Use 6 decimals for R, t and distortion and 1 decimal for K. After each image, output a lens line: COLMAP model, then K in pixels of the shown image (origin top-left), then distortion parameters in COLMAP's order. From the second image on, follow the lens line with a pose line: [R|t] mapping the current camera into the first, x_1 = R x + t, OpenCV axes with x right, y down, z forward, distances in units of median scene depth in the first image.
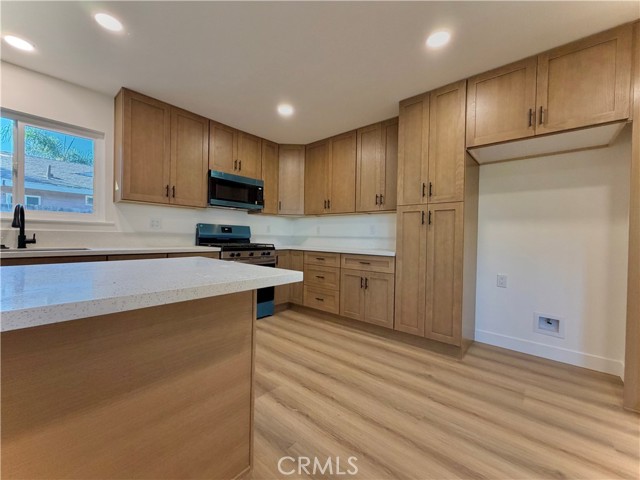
lens RADIAL K [[255.4, 0, 317.6], [0, 255.4, 241.4], [0, 0, 1]] dist [-0.002074, 0.000741]
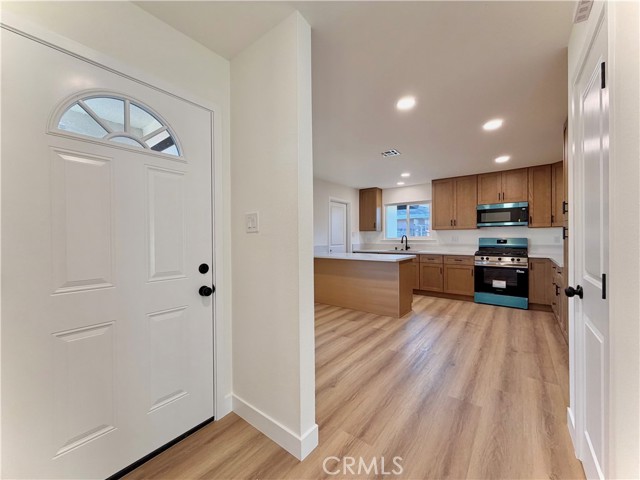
lens RADIAL K [[255.4, 0, 318.0], [0, 255.4, 238.4], [0, 0, 1]] dist [-0.002074, 0.000741]
pose [[0.043654, -0.017949, -0.998885, 1.252799], [-0.010311, 0.999777, -0.018416, -0.032710], [0.998994, 0.011104, 0.043459, -0.092401]]
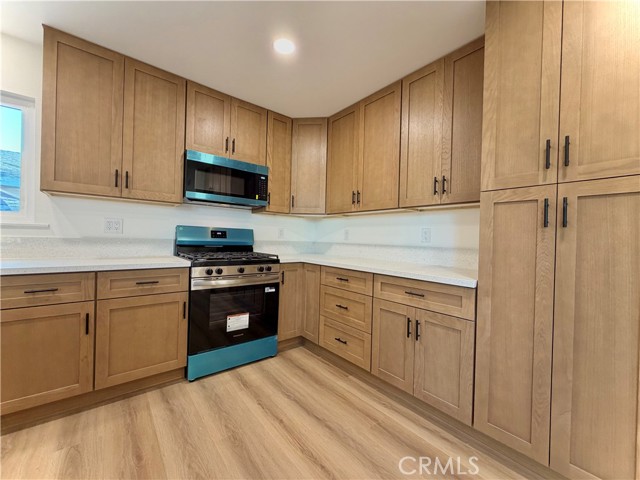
lens RADIAL K [[255.4, 0, 317.1], [0, 255.4, 239.8], [0, 0, 1]] dist [-0.002074, 0.000741]
pose [[0.985756, 0.009443, -0.167919, 0.063413], [-0.012180, 0.999809, -0.015279, -0.026036], [0.167742, 0.017106, 0.985682, 0.394812]]
